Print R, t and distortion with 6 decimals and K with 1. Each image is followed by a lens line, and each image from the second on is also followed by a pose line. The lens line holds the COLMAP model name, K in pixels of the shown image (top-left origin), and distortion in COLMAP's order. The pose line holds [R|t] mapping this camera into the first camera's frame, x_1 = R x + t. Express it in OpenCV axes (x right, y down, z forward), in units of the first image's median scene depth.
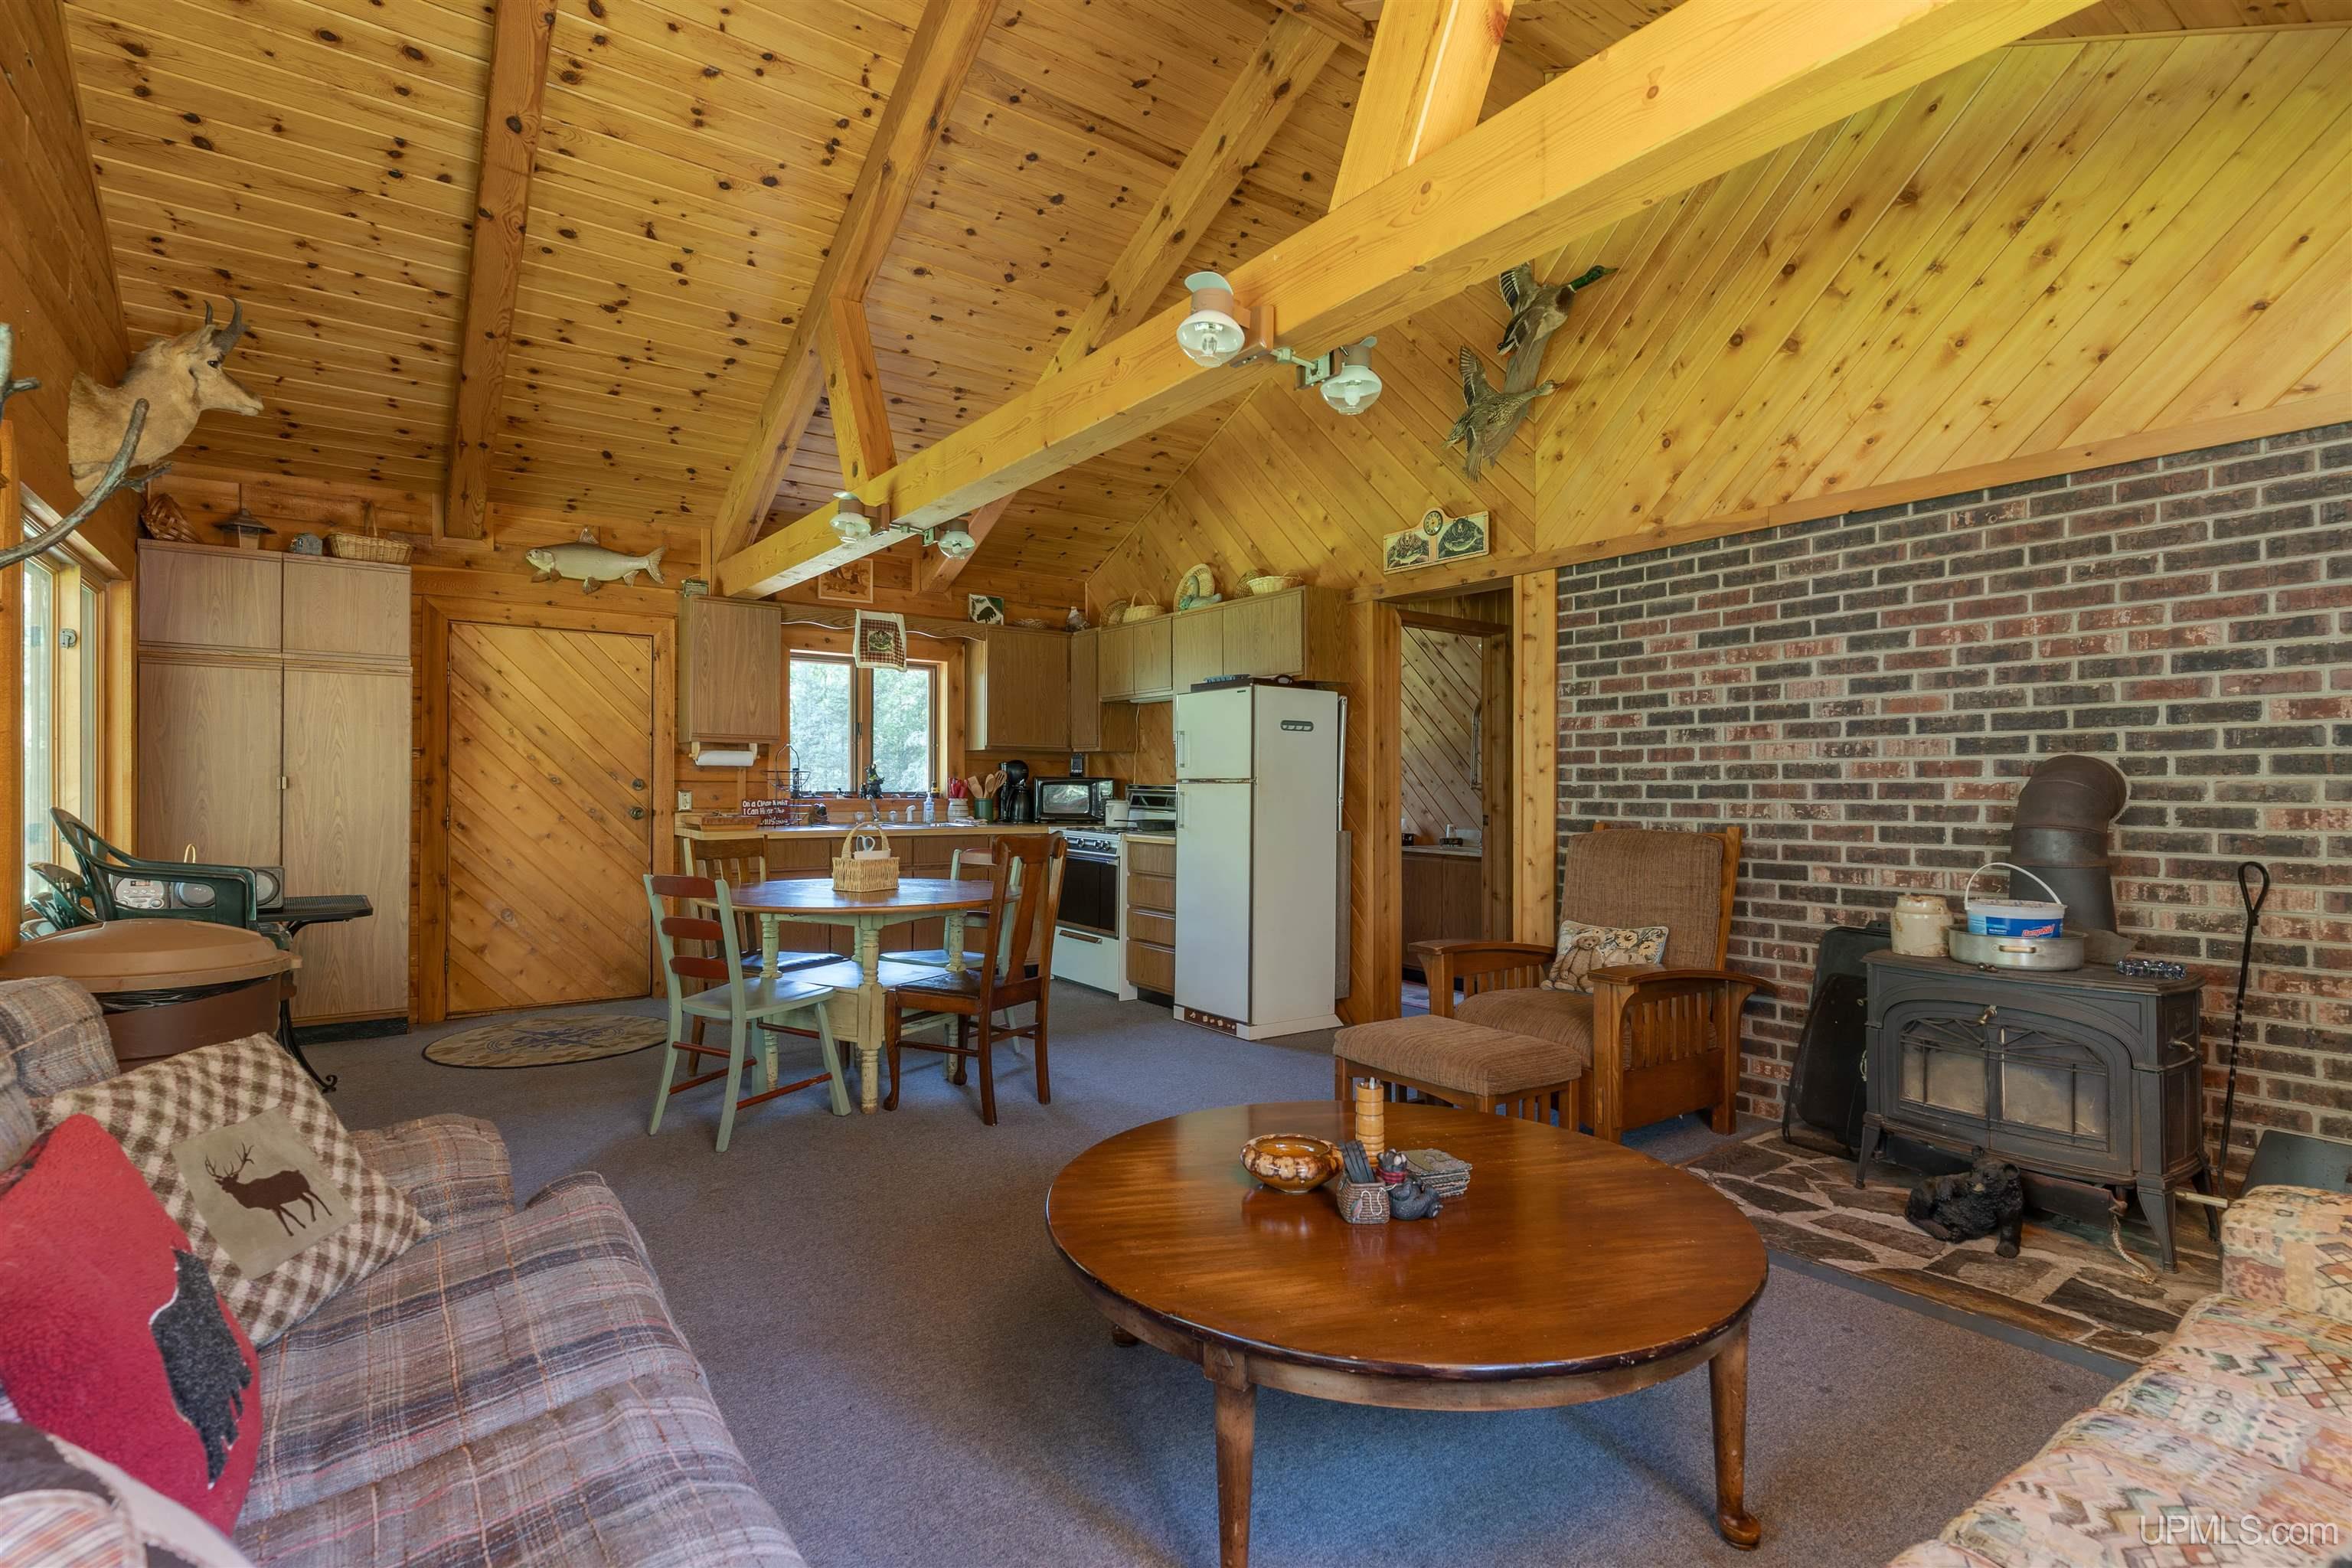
lens RADIAL K [[1132.7, 0, 1178.8], [0, 1132.7, 790.2], [0, 0, 1]] dist [0.001305, 0.000139]
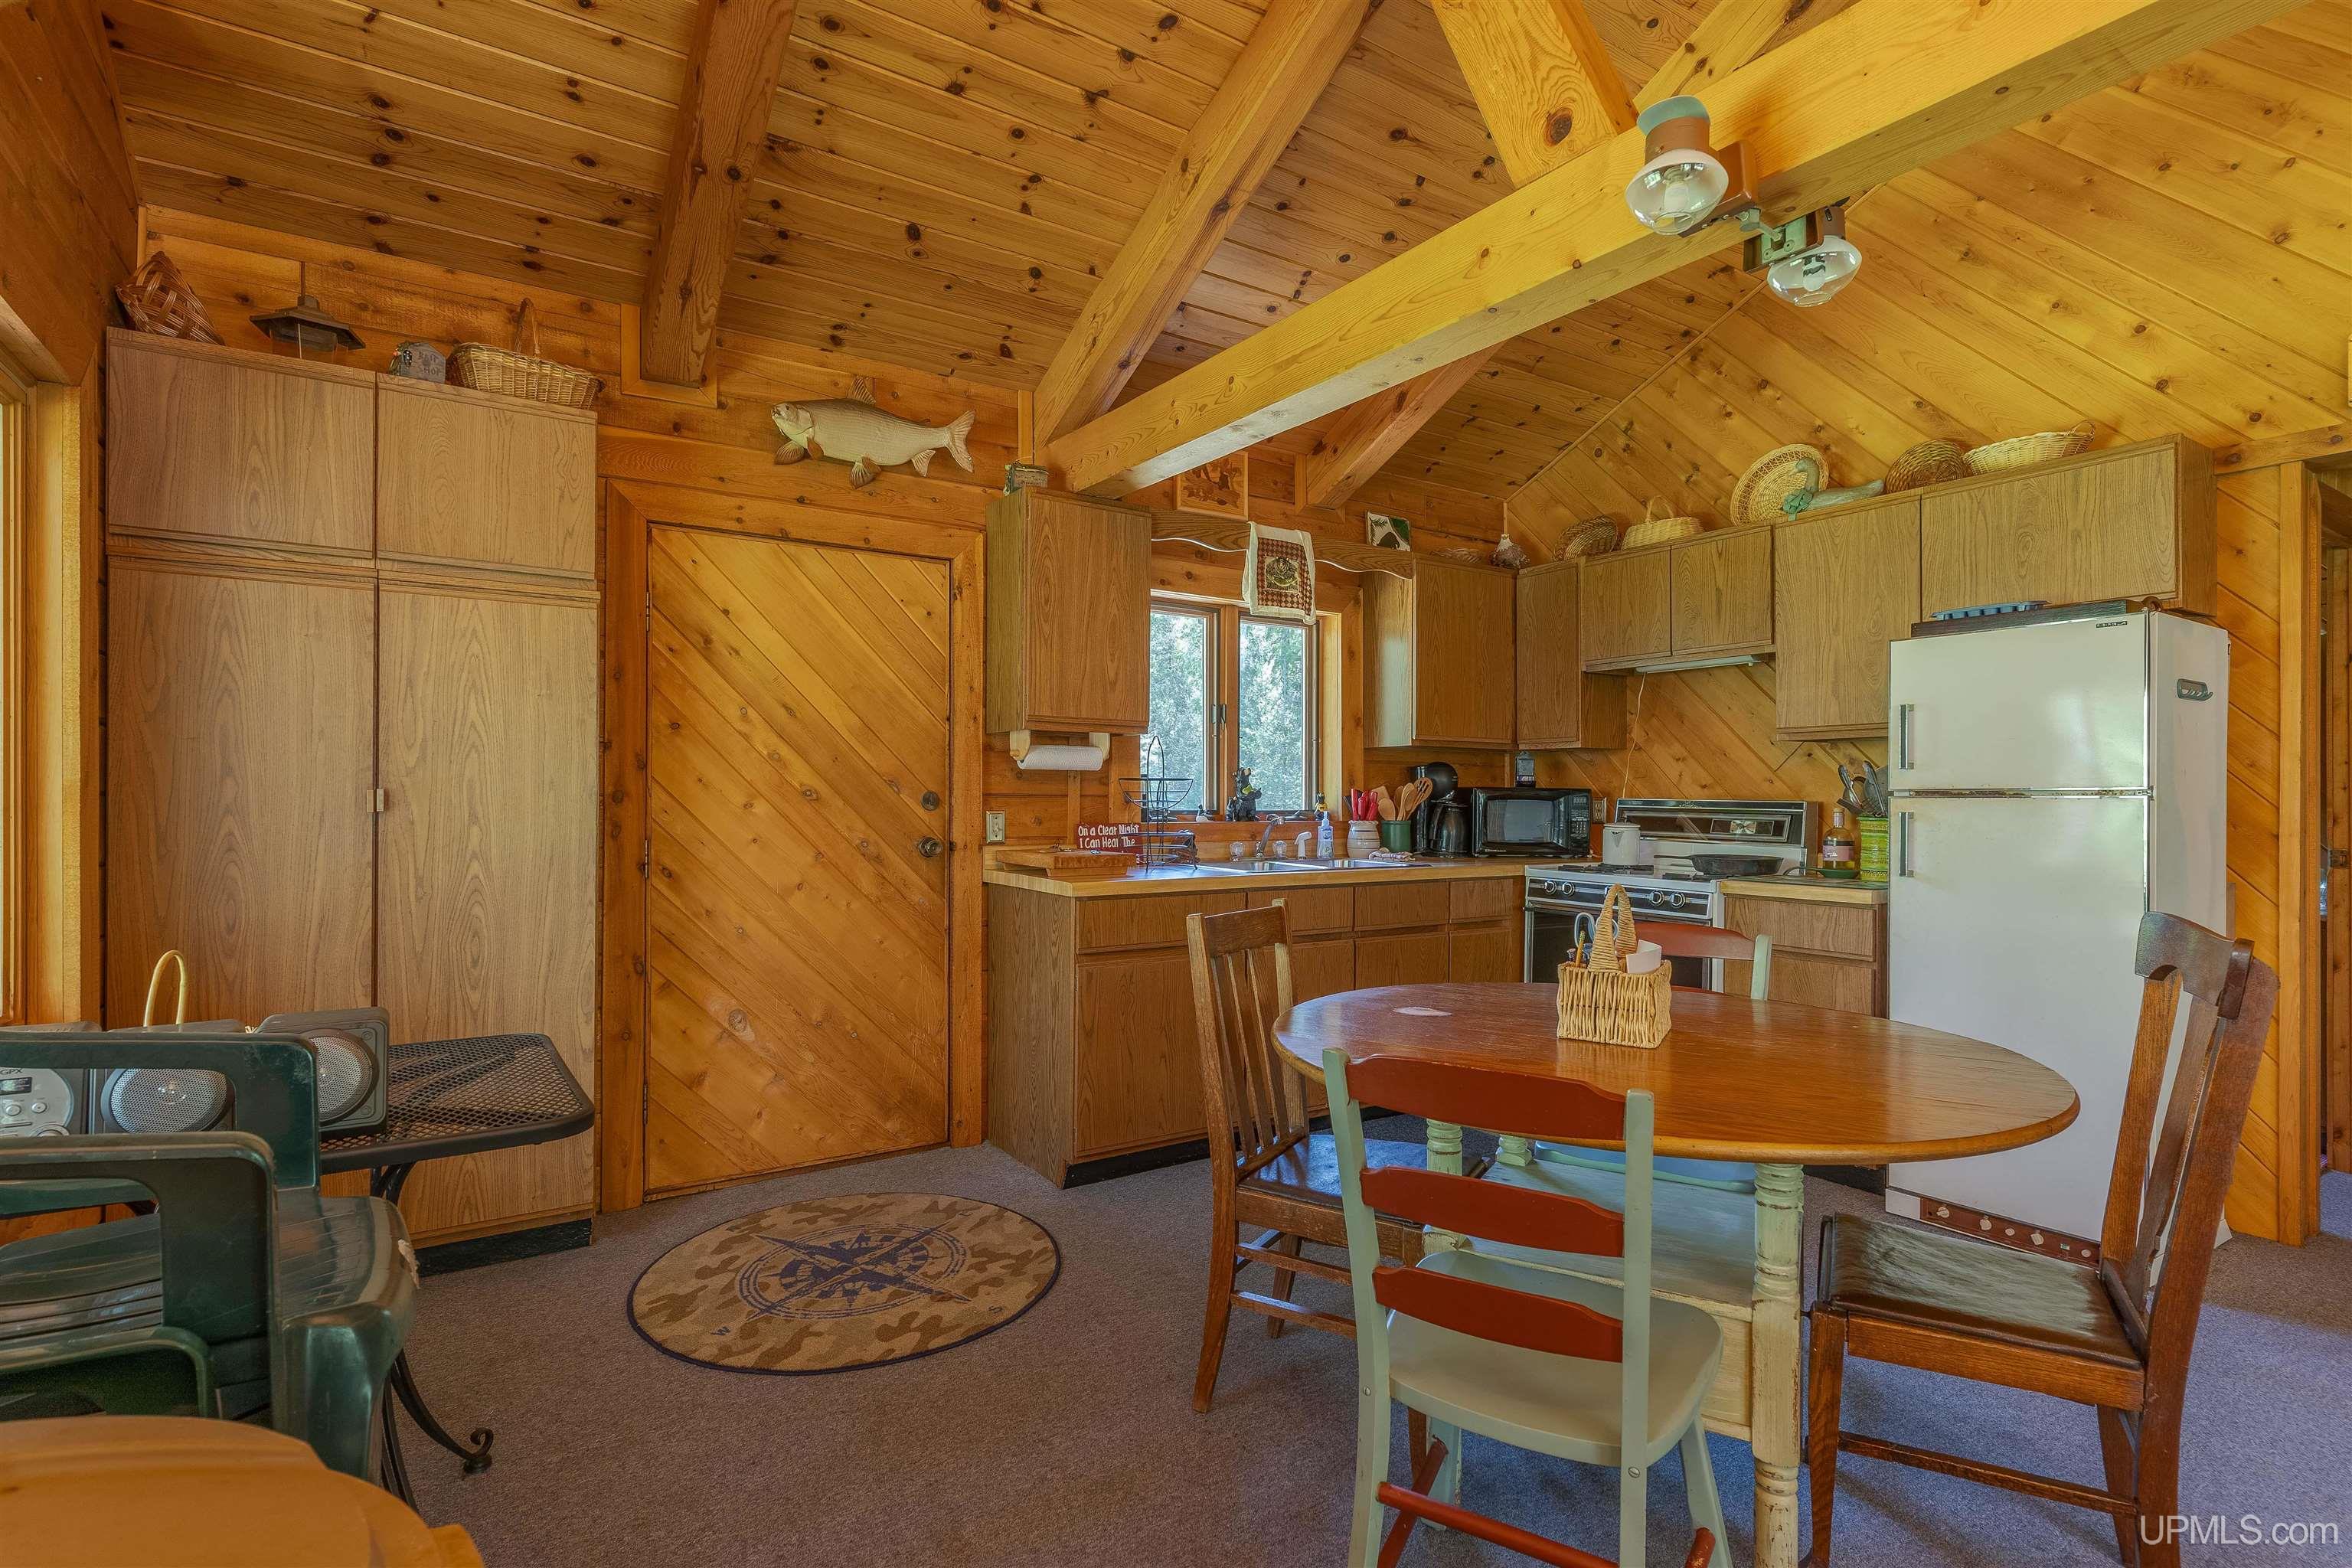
lens RADIAL K [[1132.7, 0, 1174.6], [0, 1132.7, 799.7], [0, 0, 1]] dist [0.001305, 0.000139]
pose [[0.998636, -0.001869, -0.052183, -0.372992], [0.001735, 0.999995, -0.002607, -0.004535], [0.052188, 0.002513, 0.998634, 0.468503]]
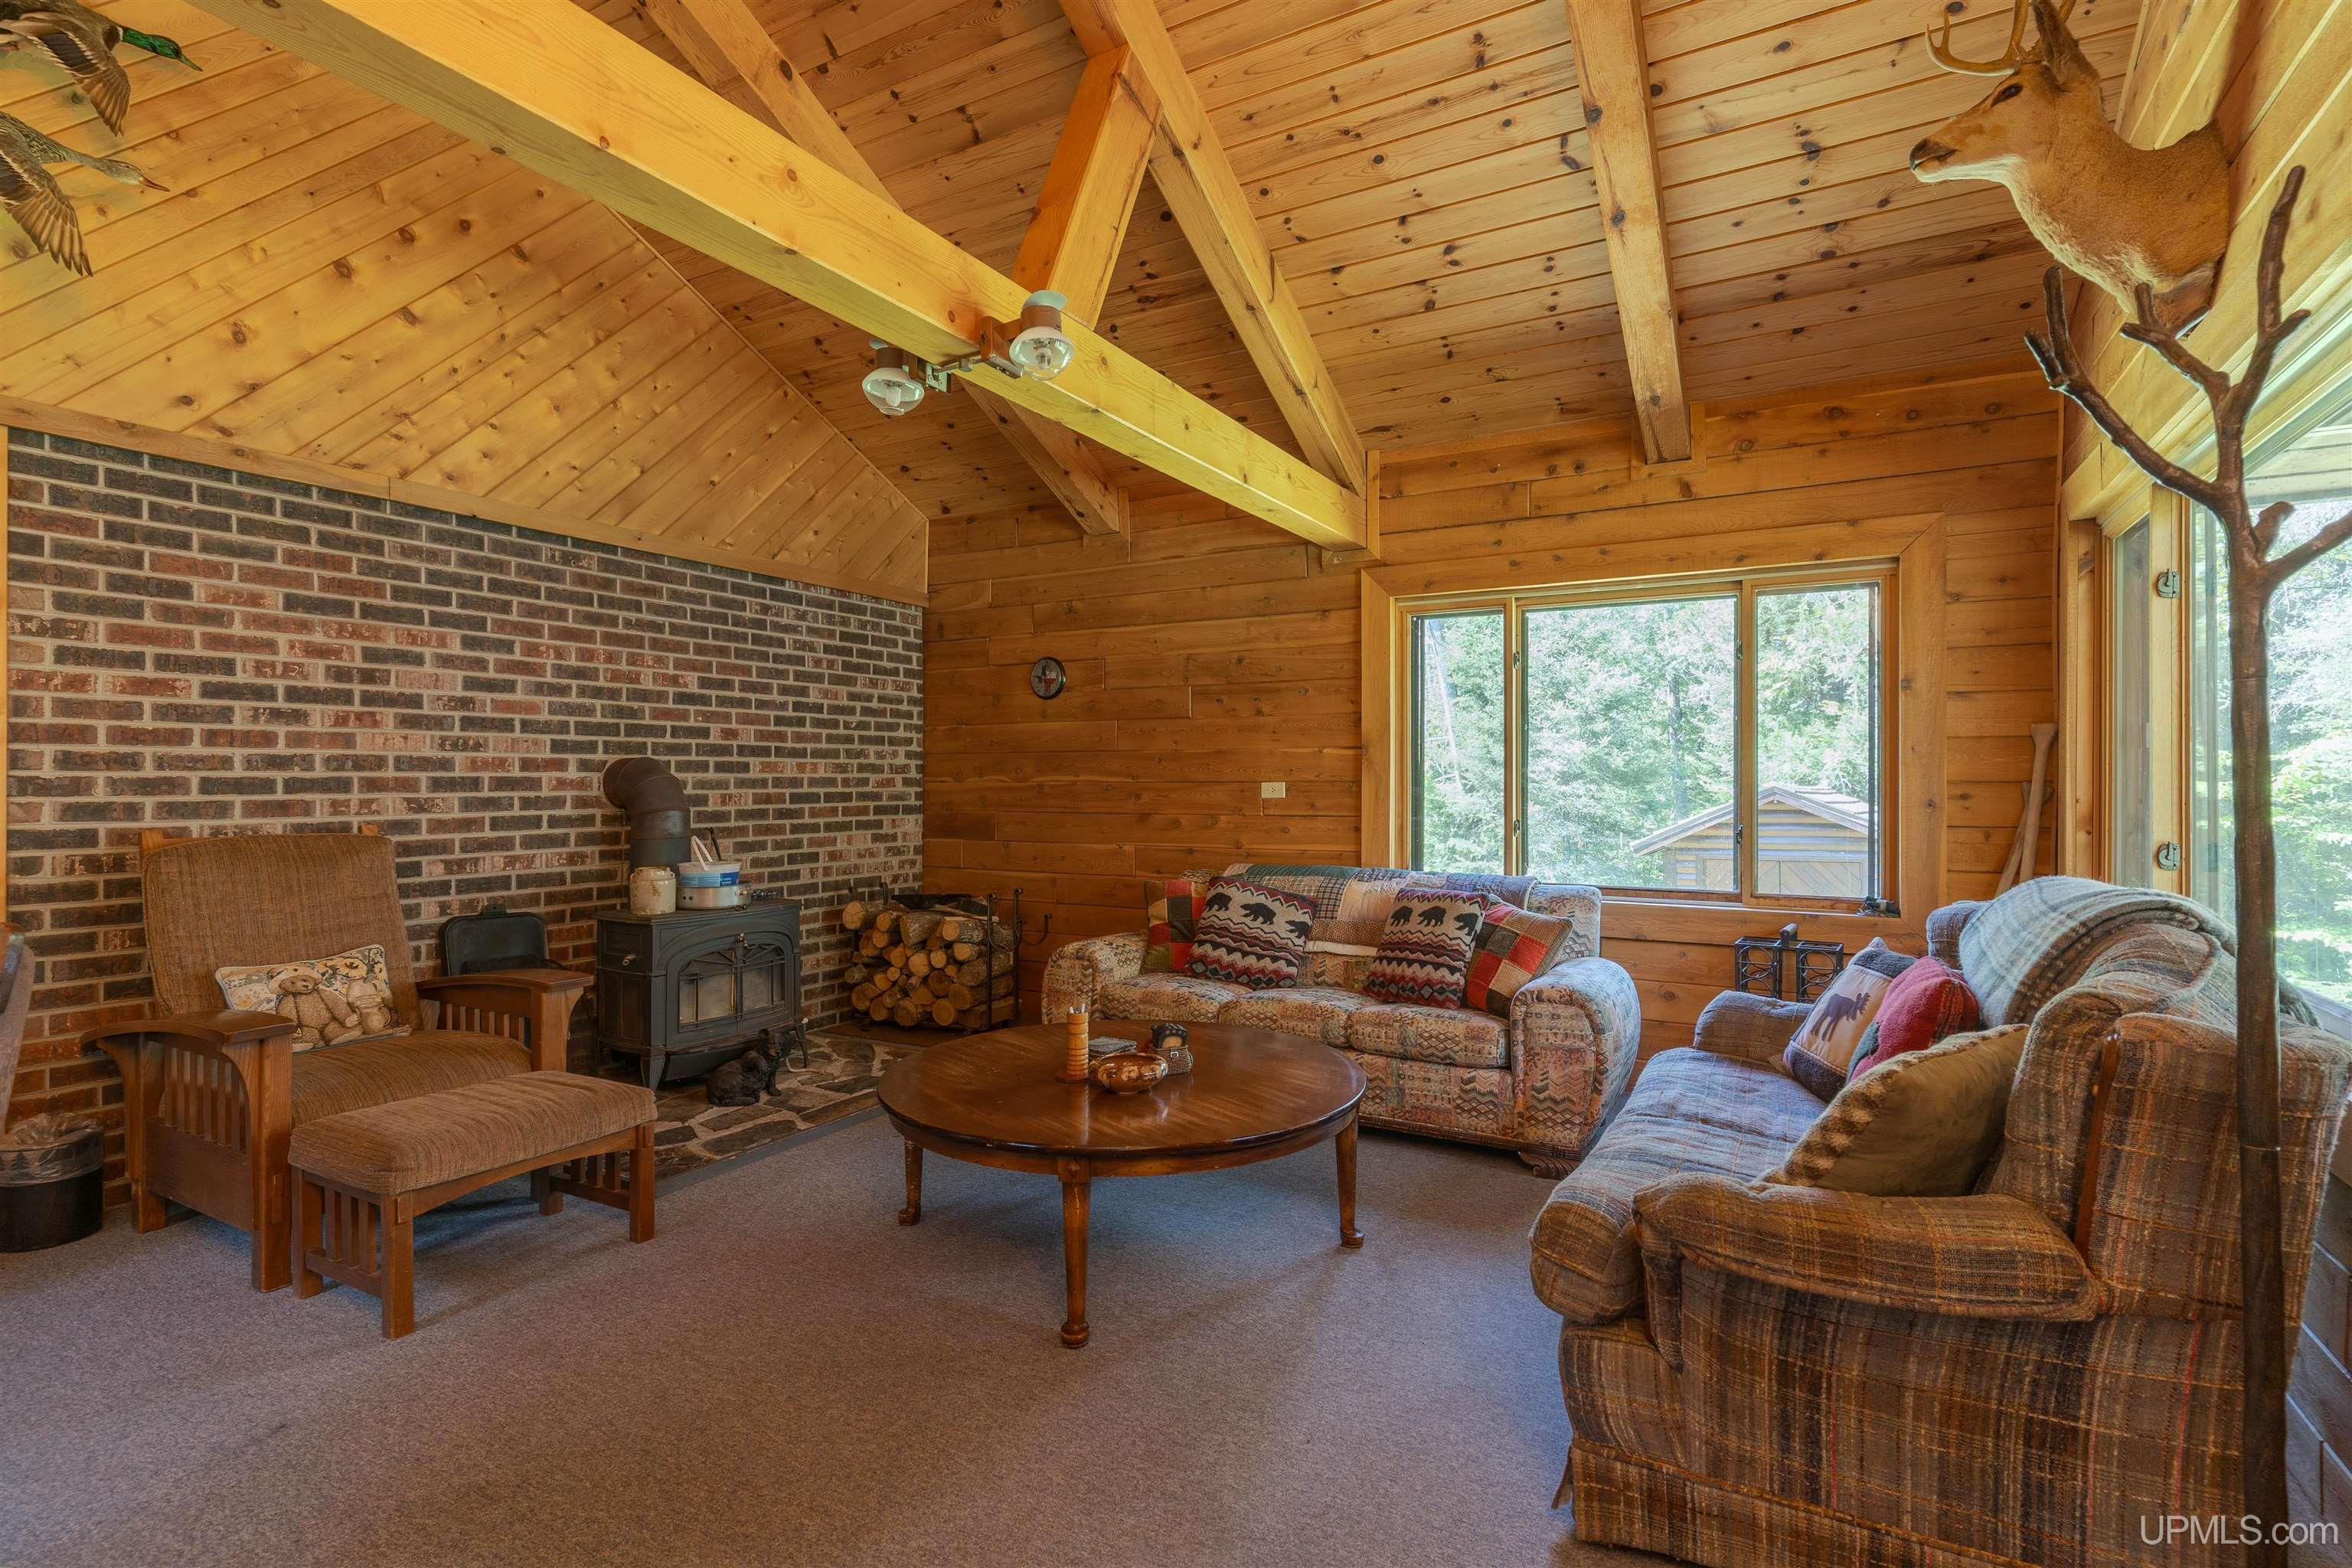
lens RADIAL K [[1132.7, 0, 1176.8], [0, 1132.7, 780.2], [0, 0, 1]] dist [0.001305, 0.000139]
pose [[-0.420838, -0.000437, 0.907136, -0.466598], [-0.000036, 1.000000, 0.000465, -0.002483], [-0.907136, 0.000163, -0.420838, 0.636340]]
